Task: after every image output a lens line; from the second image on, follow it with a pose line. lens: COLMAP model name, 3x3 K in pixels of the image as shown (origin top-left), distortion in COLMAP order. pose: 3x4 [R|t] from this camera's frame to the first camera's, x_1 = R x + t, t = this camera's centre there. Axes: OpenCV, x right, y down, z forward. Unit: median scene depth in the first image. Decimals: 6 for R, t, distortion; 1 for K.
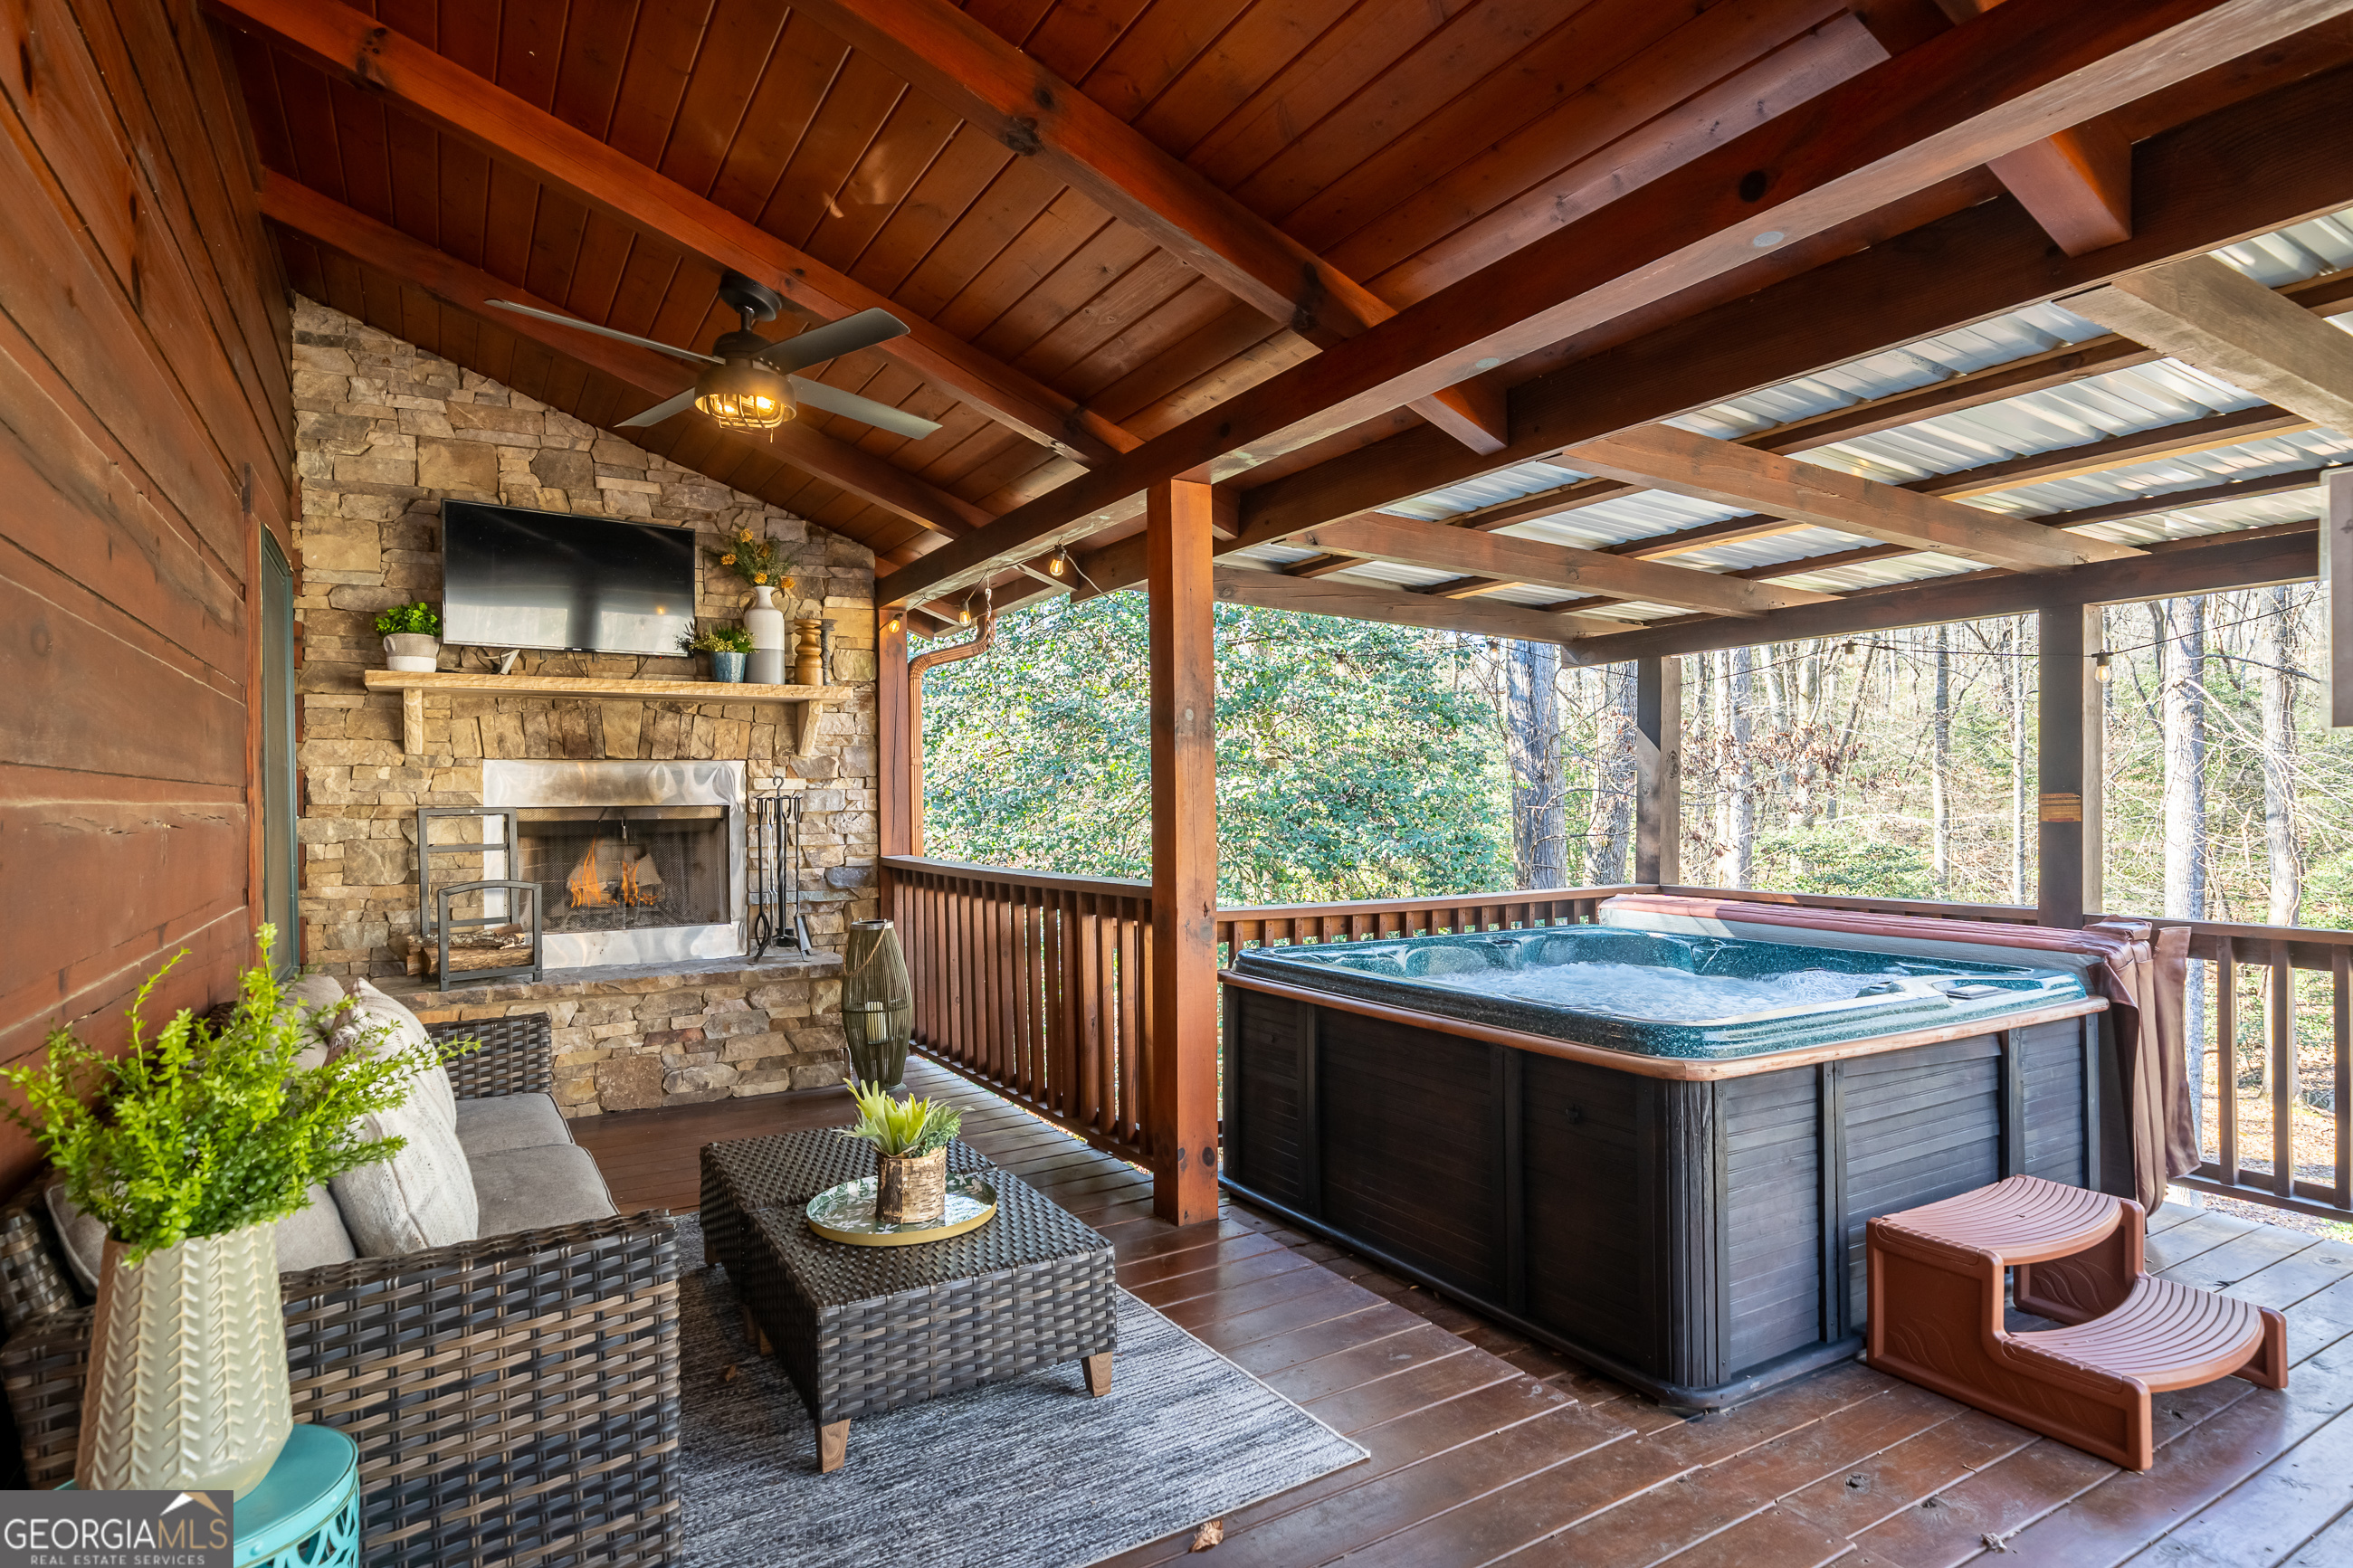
lens RADIAL K [[1260.5, 0, 1198.7], [0, 1260.5, 790.1], [0, 0, 1]] dist [0.000649, -0.001857]
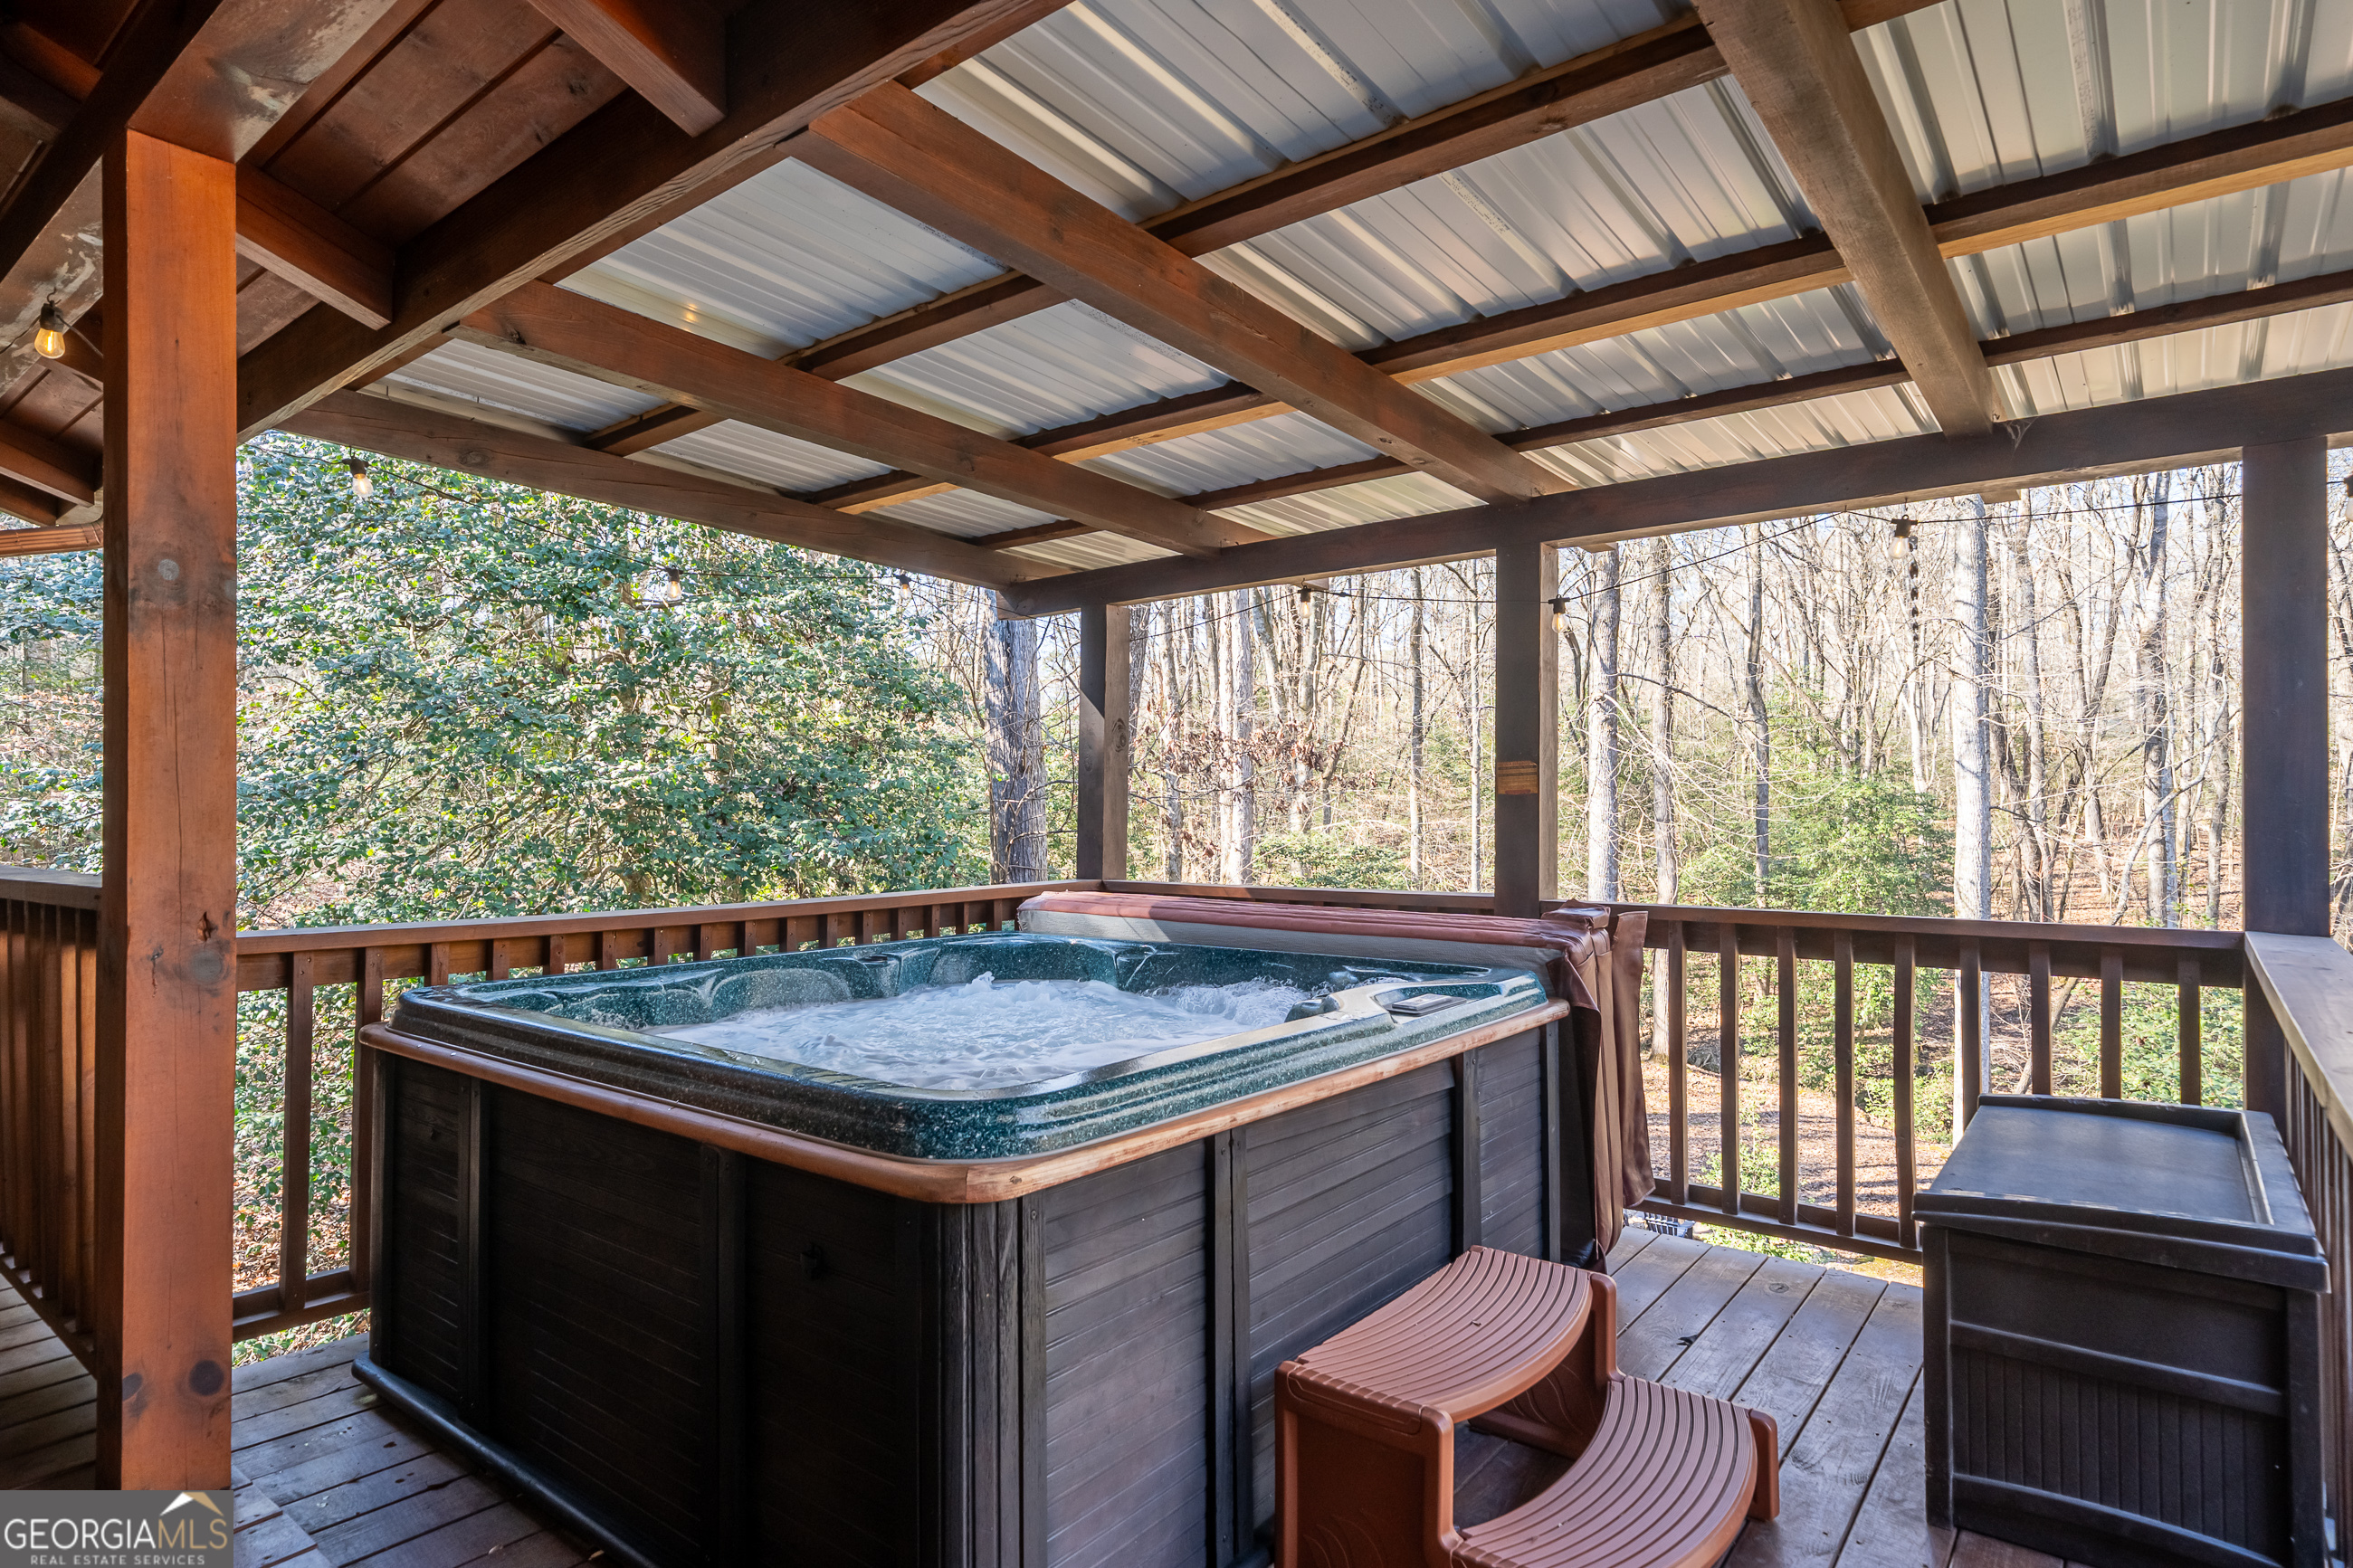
lens RADIAL K [[1273.9, 0, 1208.7], [0, 1273.9, 787.2], [0, 0, 1]] dist [-0.000019, -0.000003]
pose [[0.932390, 0.008197, 0.361361, 0.154262], [-0.004557, 0.999930, -0.010923, 0.027621], [-0.361426, 0.008538, 0.932362, 0.236201]]
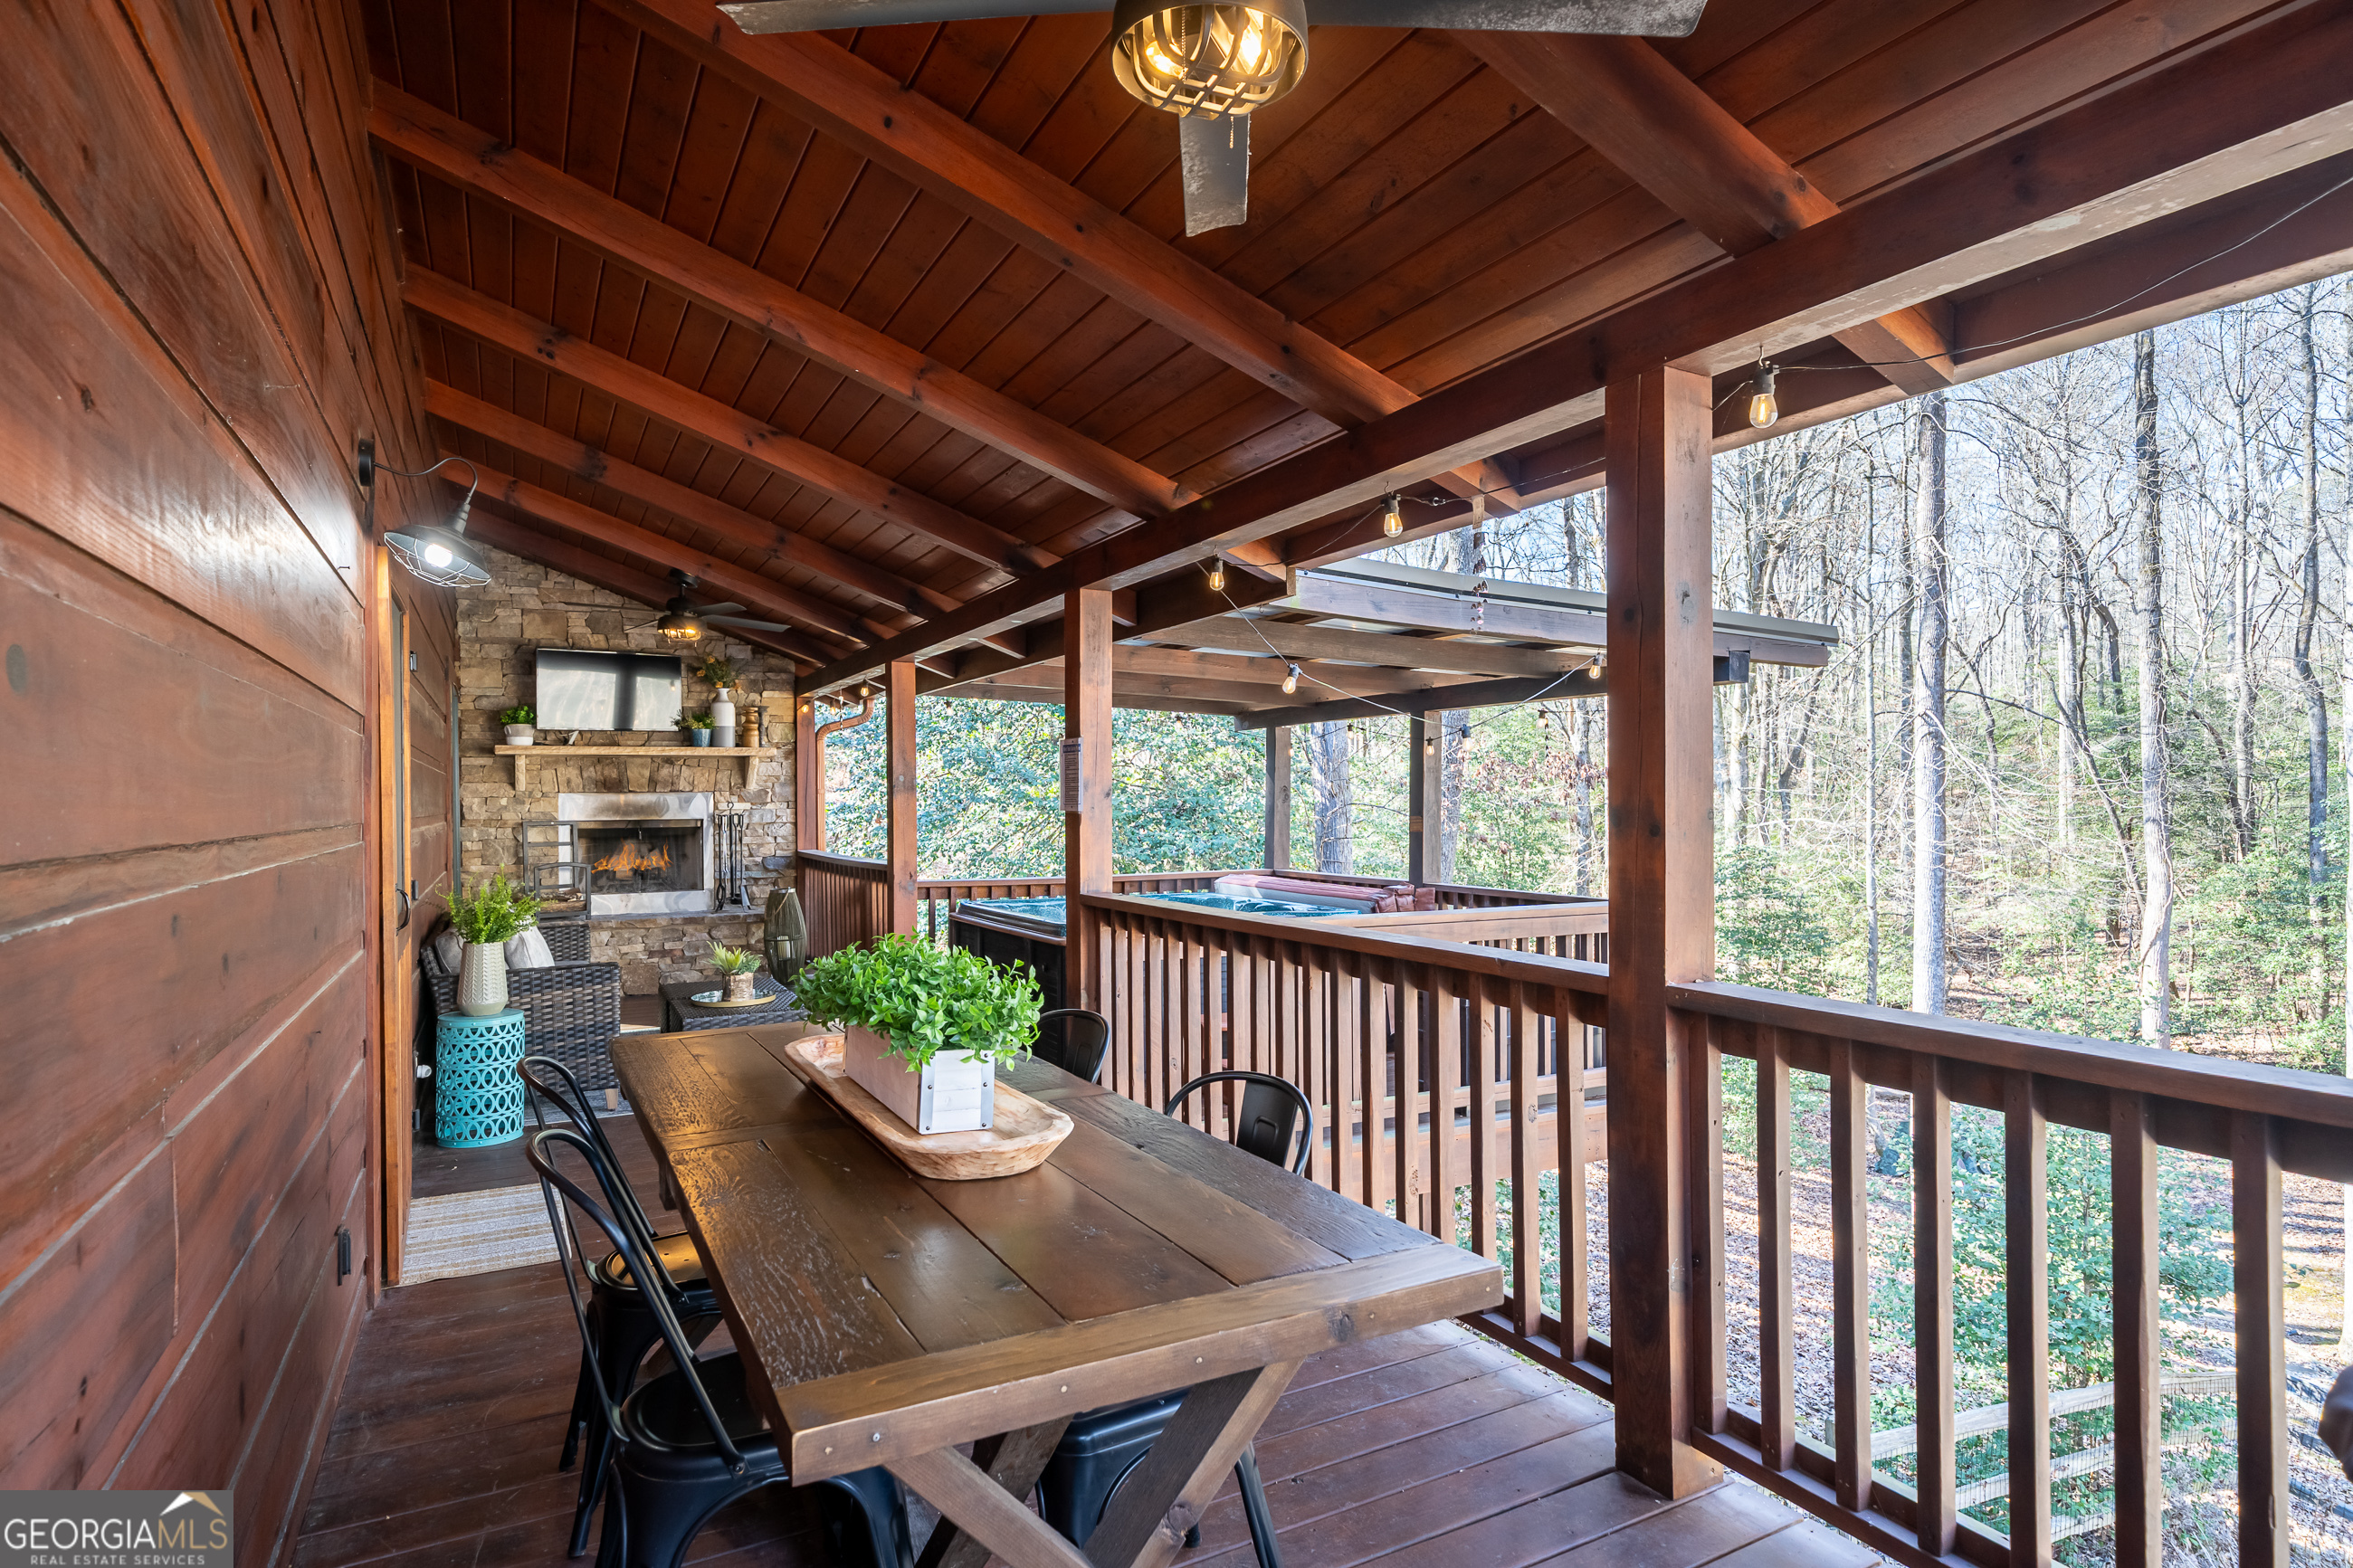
lens RADIAL K [[1229.7, 0, 1182.2], [0, 1229.7, 792.7], [0, 0, 1]] dist [-0.001514, -0.000929]
pose [[0.998888, 0.001209, -0.047129, 0.383589], [-0.001188, 0.999999, 0.000465, -0.027747], [0.047129, -0.000409, 0.998889, -0.674829]]
